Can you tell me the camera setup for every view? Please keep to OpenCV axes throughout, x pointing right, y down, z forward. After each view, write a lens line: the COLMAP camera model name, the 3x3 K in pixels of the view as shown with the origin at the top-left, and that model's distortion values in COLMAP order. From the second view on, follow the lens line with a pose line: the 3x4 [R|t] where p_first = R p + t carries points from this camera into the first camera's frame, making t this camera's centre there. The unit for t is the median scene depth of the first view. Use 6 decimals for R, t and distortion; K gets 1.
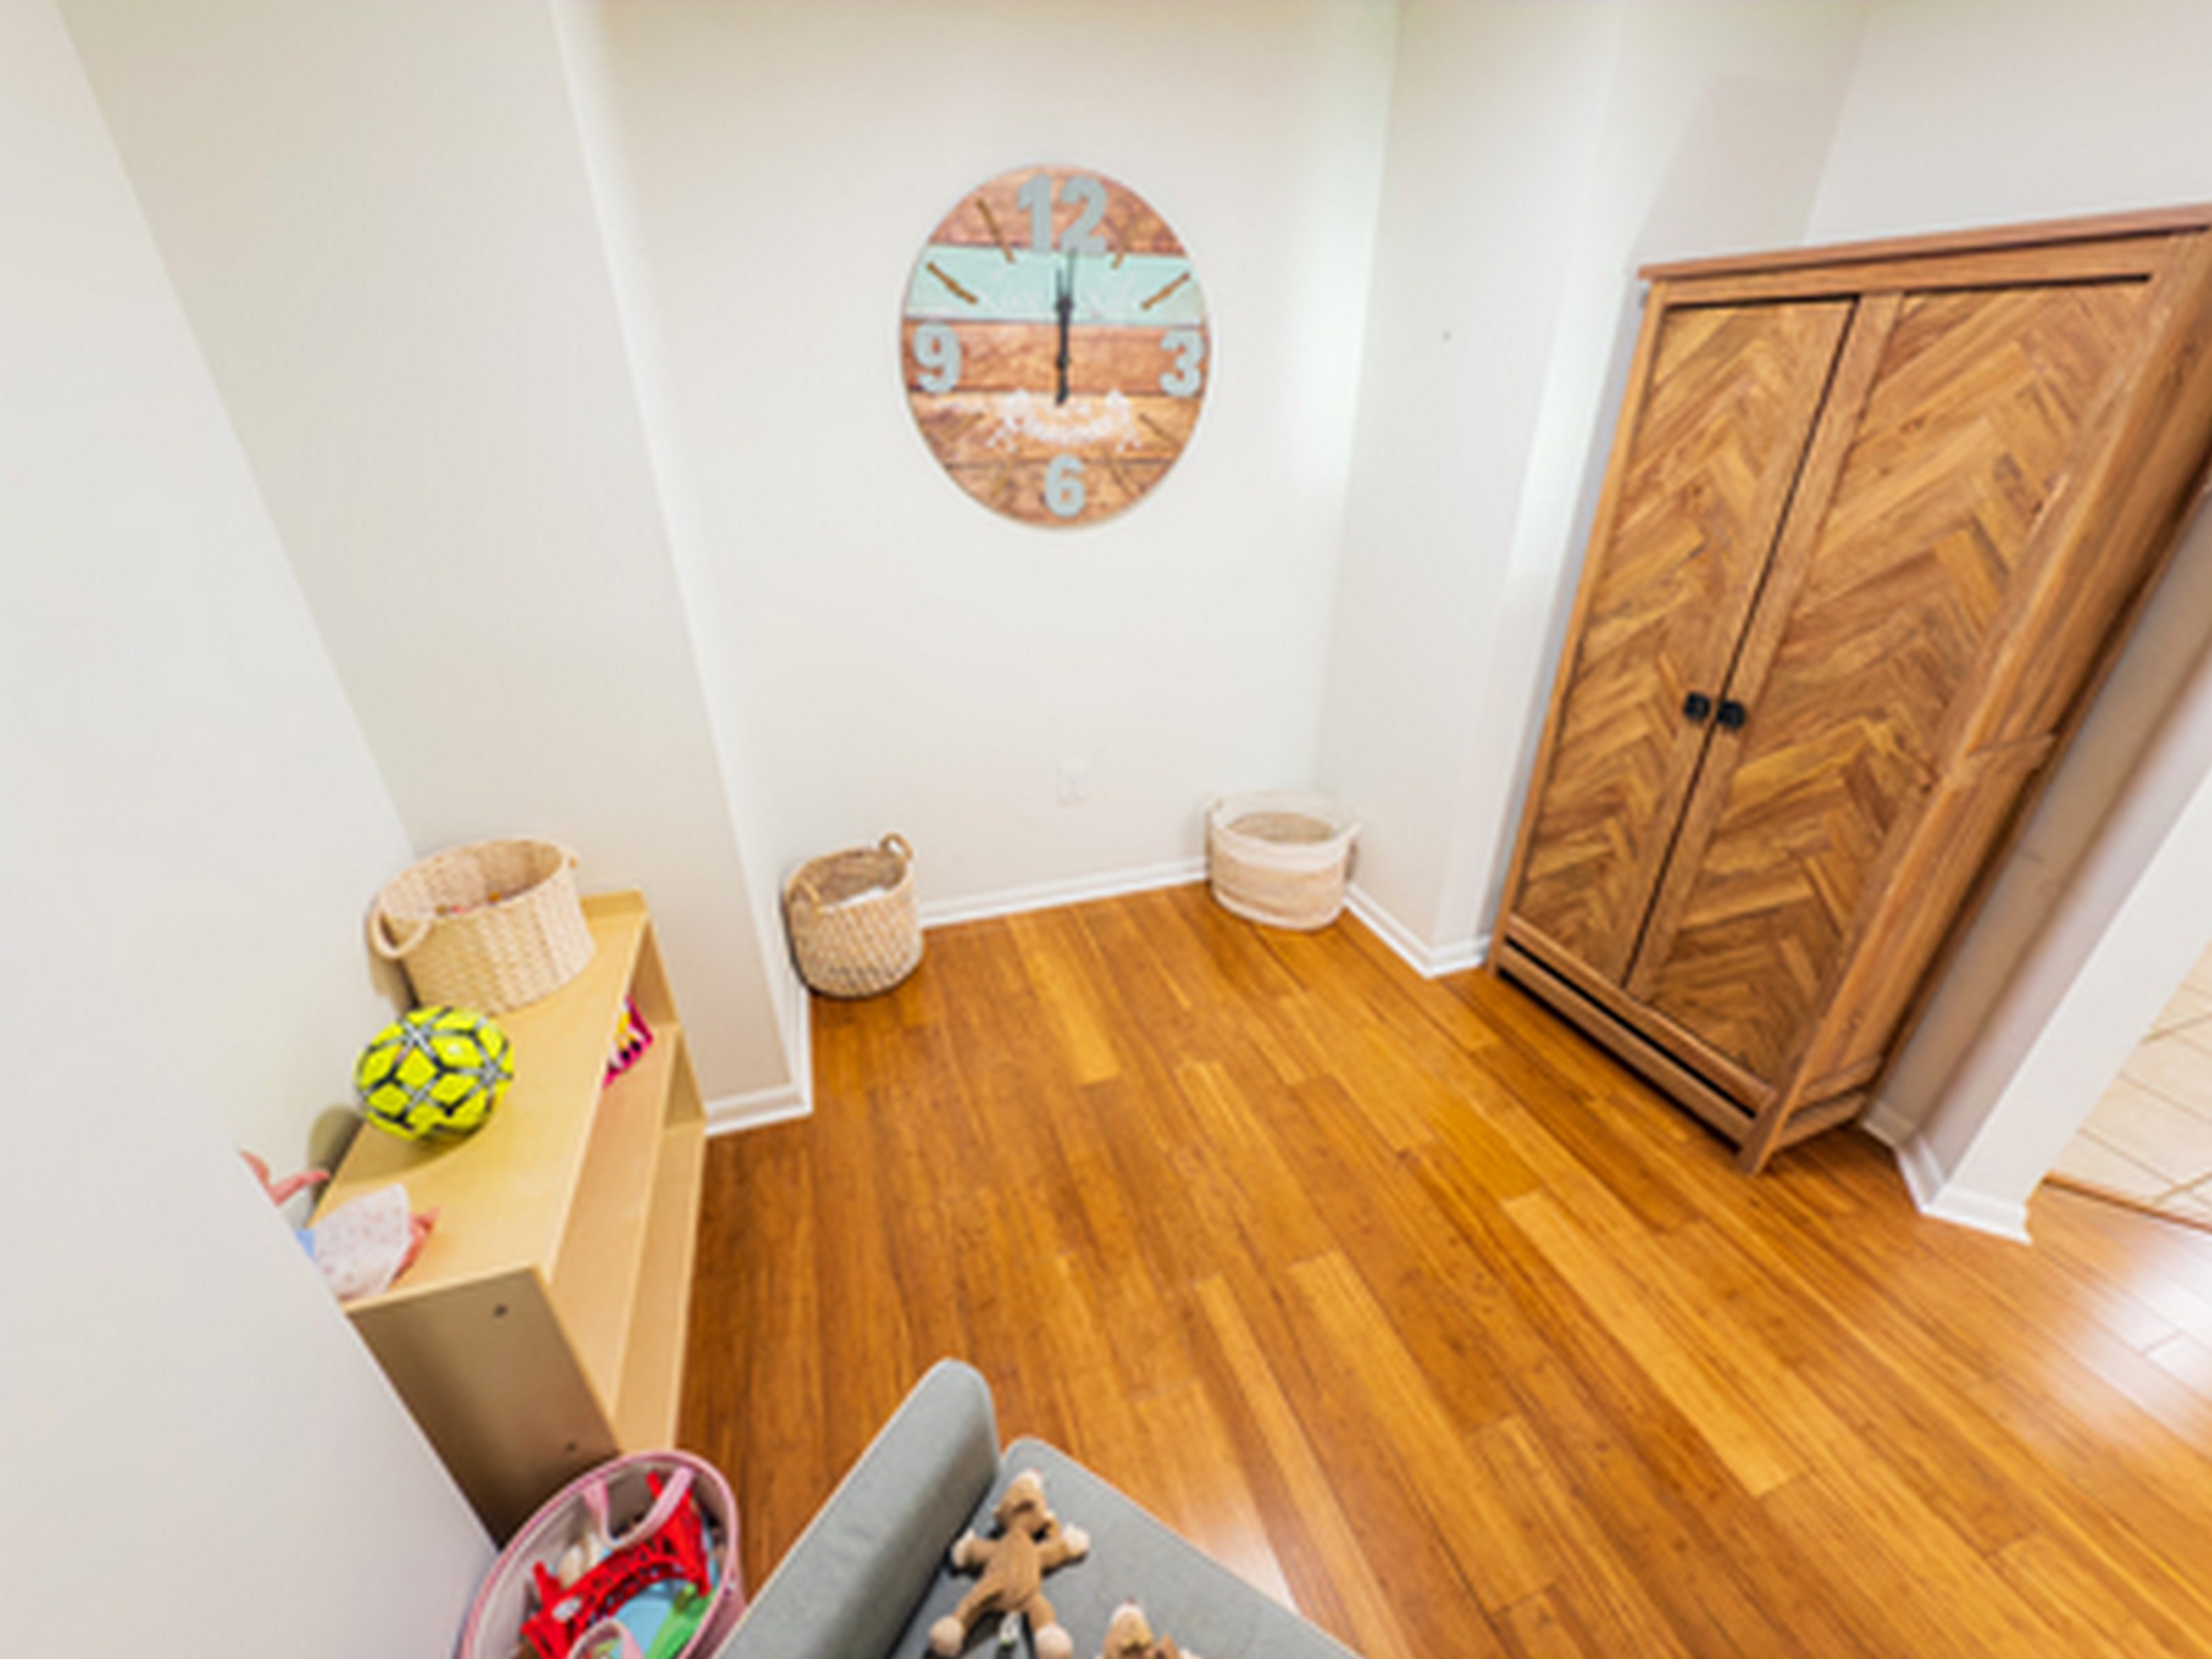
lens RADIAL K [[885.5, 0, 1107.7], [0, 885.5, 831.7], [0, 0, 1]] dist [-0.000590, -0.000310]
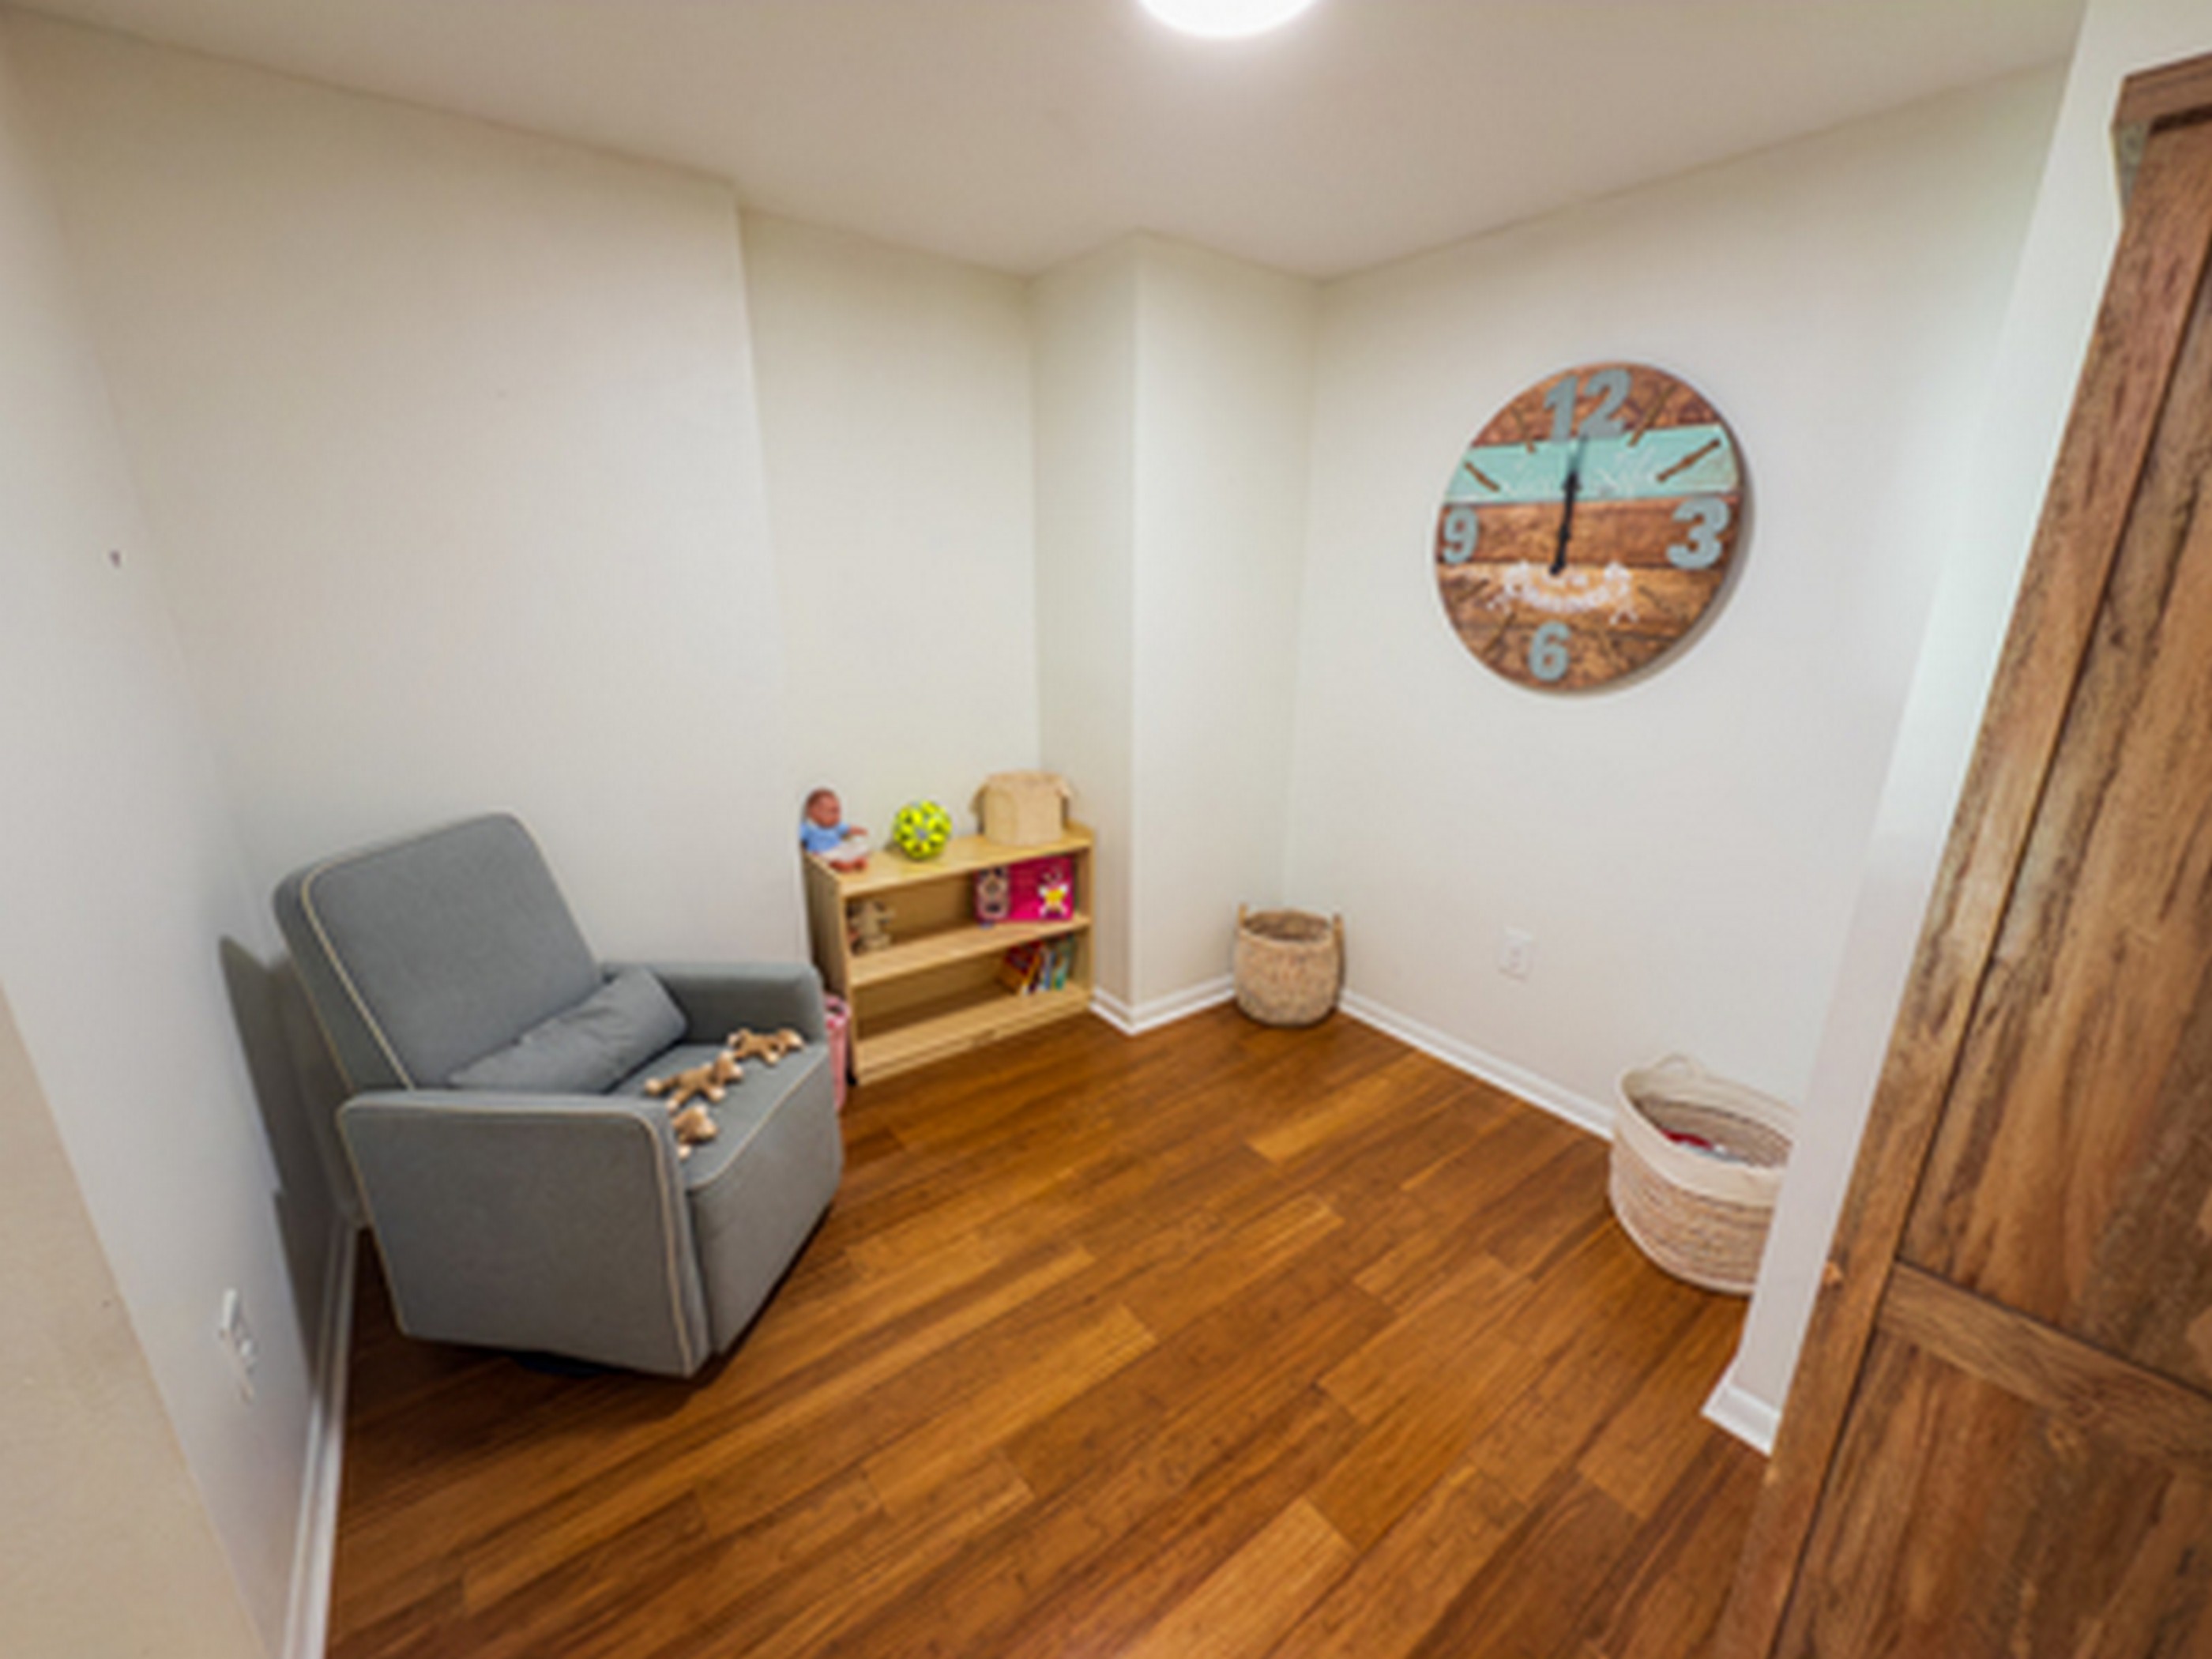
lens RADIAL K [[885.5, 0, 1107.7], [0, 885.5, 831.7], [0, 0, 1]] dist [-0.000590, -0.000310]
pose [[0.323567, 0.273526, -0.905808, 0.807398], [-0.446593, 0.888115, 0.108654, -0.100798], [0.834182, 0.369370, 0.409519, 0.264615]]
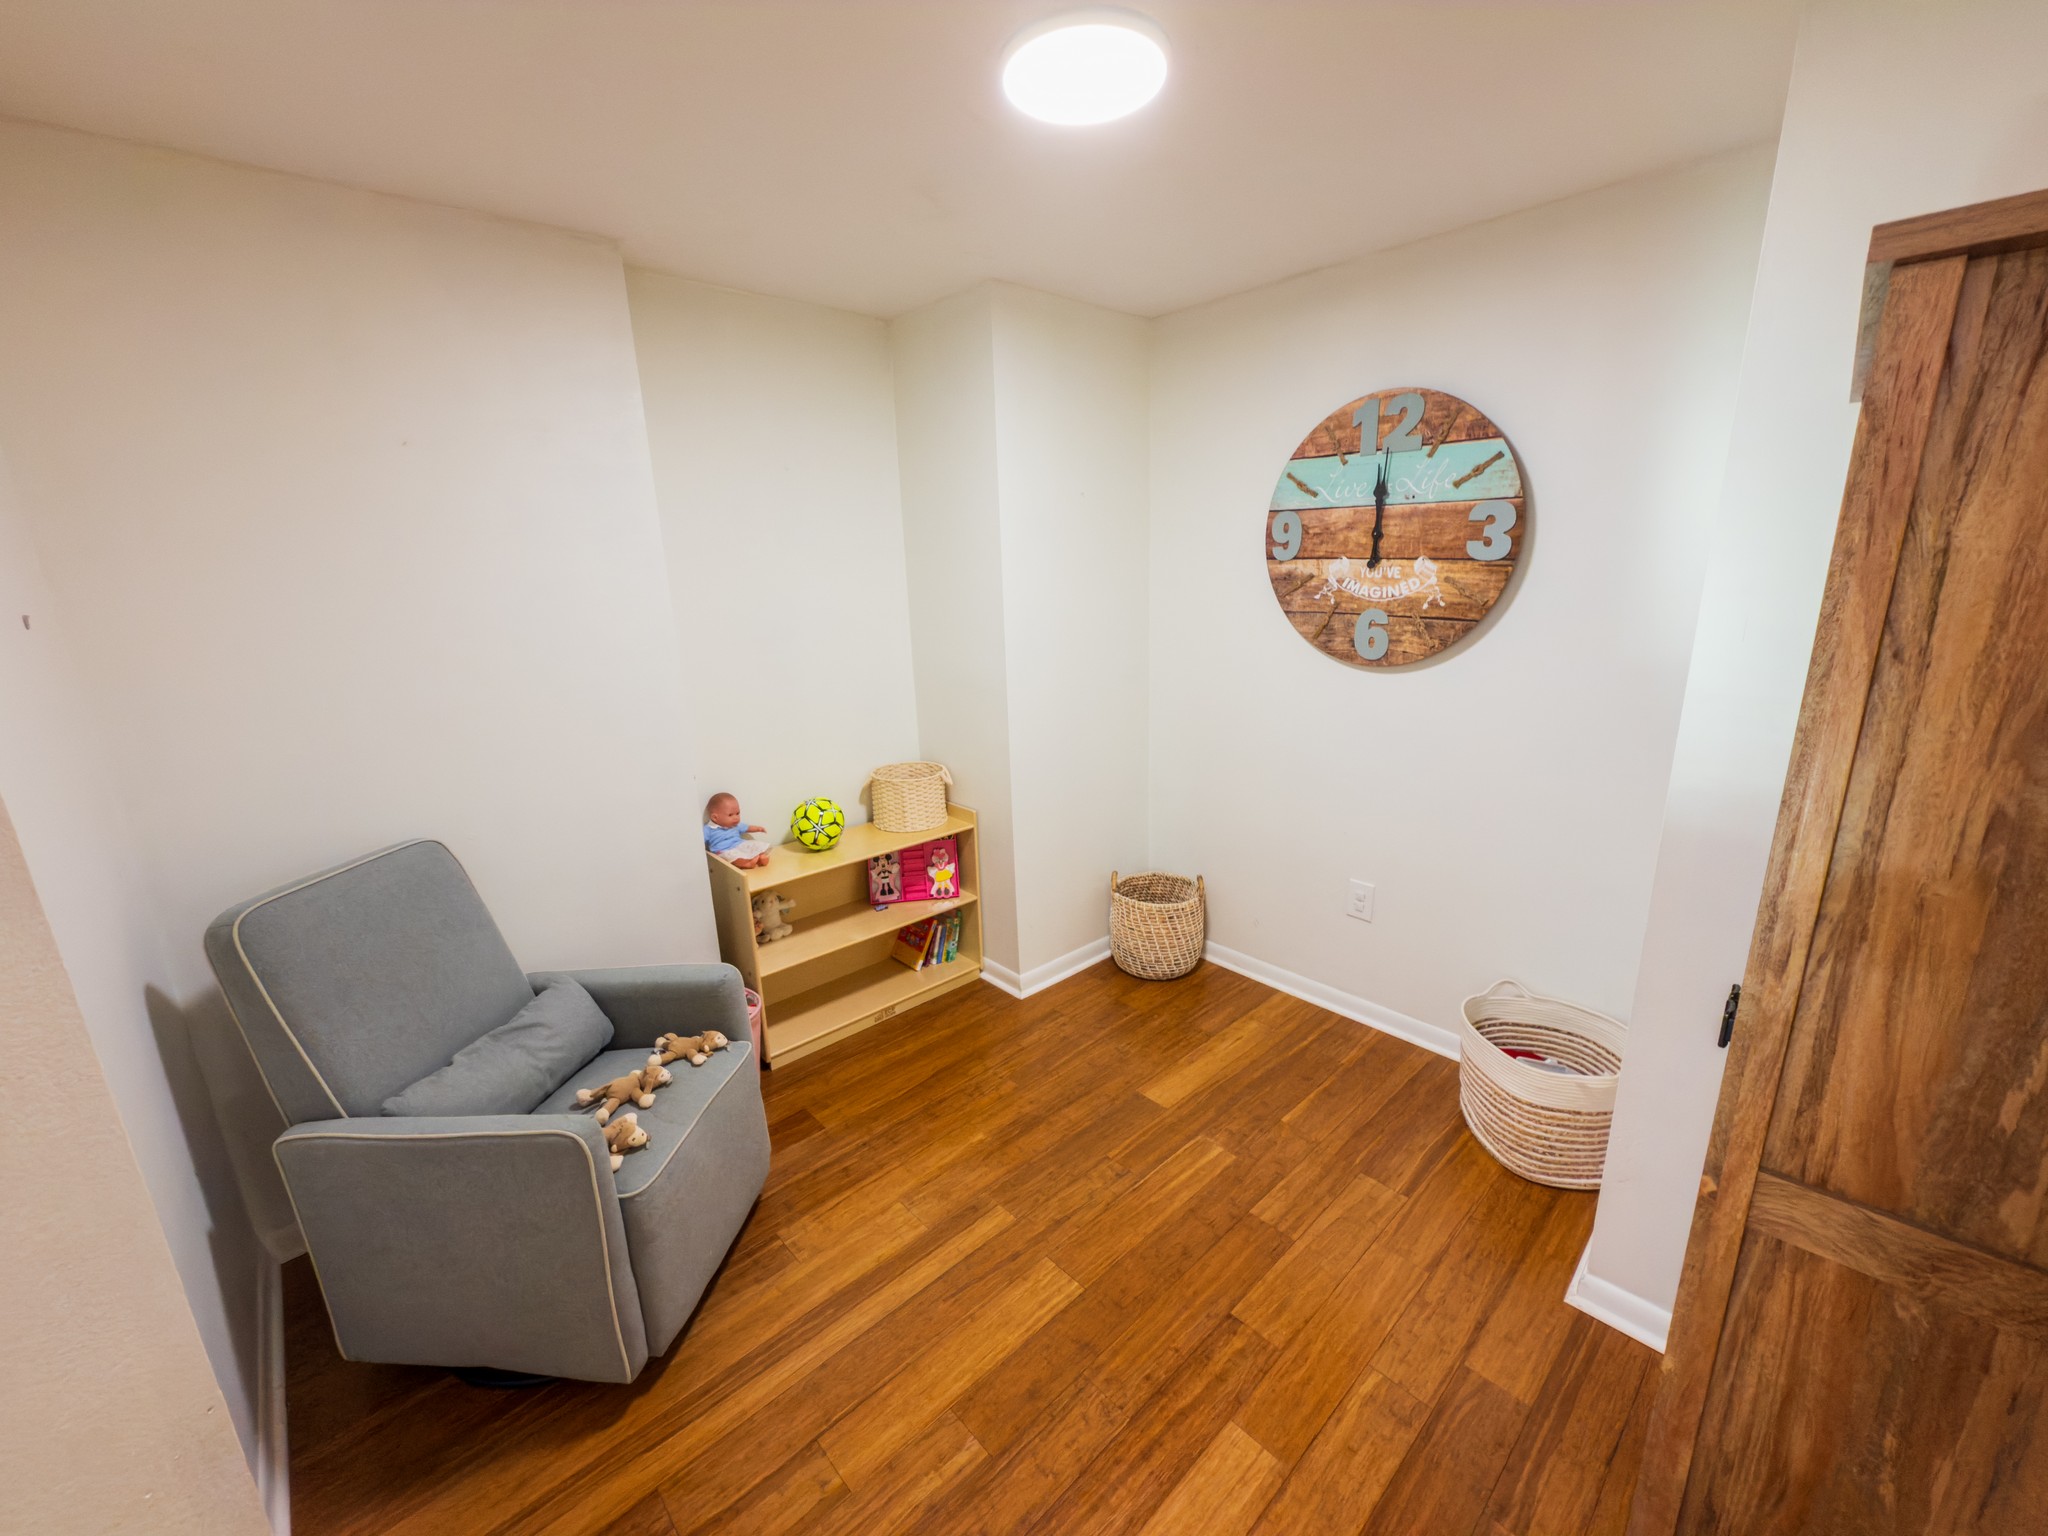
lens RADIAL K [[817.0, 0, 1025.4], [0, 817.0, 770.3], [0, 0, 1]] dist [-0.001683, 0.000013]
pose [[0.411057, 0.219525, -0.884783, 0.795129], [-0.396931, 0.916837, 0.043070, -0.102794], [0.820657, 0.333494, 0.464009, 0.213082]]
